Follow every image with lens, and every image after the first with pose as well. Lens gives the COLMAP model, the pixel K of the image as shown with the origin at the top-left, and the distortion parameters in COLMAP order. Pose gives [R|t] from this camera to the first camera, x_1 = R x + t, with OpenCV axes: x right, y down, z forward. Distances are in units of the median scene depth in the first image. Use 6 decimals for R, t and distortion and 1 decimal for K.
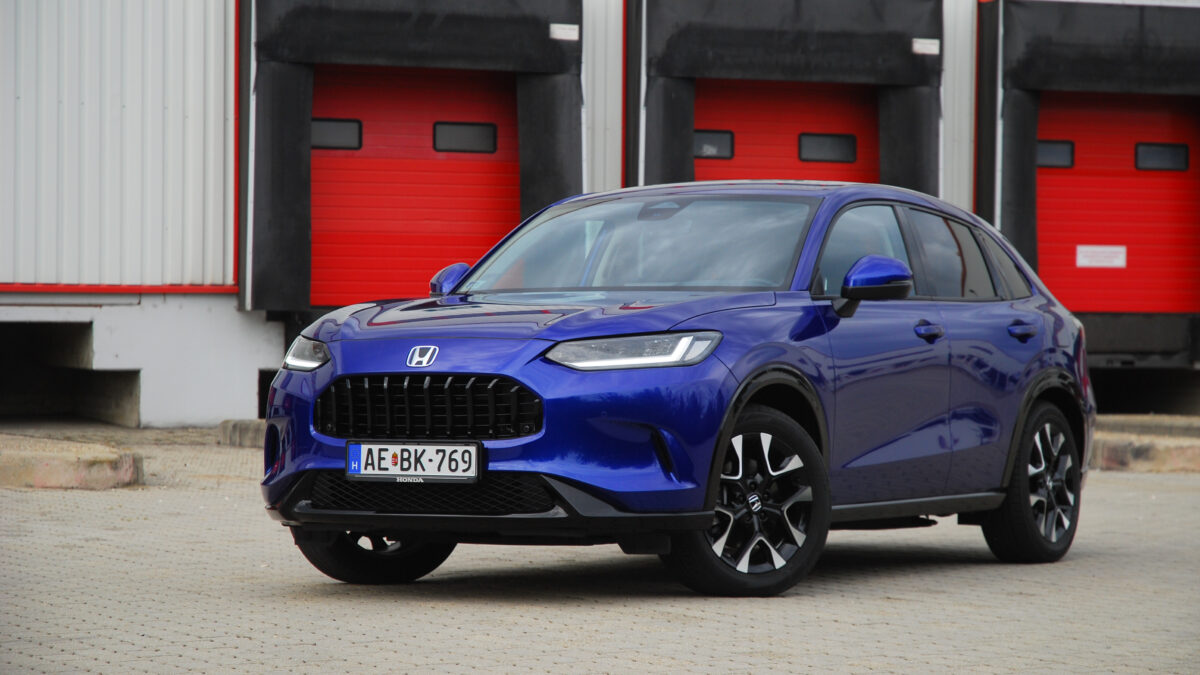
lens RADIAL K [[3402.7, 0, 605.6], [0, 3402.7, 335.2], [0, 0, 1]] dist [0.397681, 0.000000]
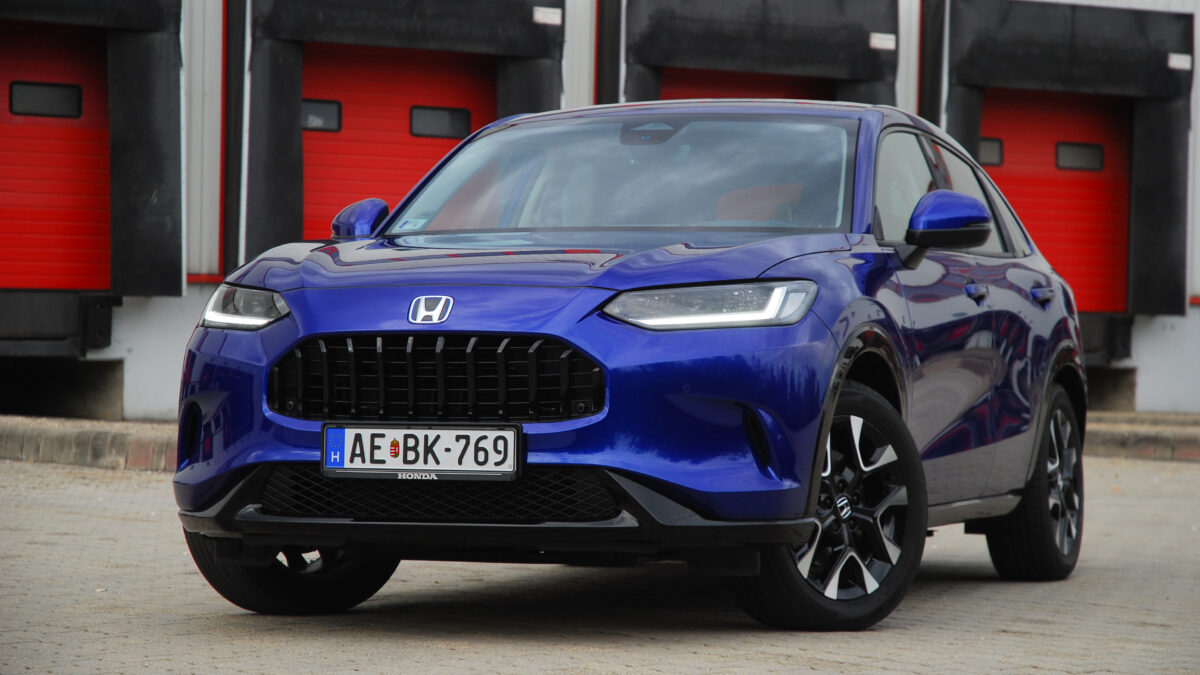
lens RADIAL K [[3402.7, 0, 606.2], [0, 3402.7, 337.7], [0, 0, 1]] dist [0.397681, 0.000000]
pose [[0.986323, 0.007749, 0.164639, -0.137443], [-0.007704, 0.999970, -0.000912, 0.012644], [-0.164641, -0.000369, 0.986353, 0.261843]]
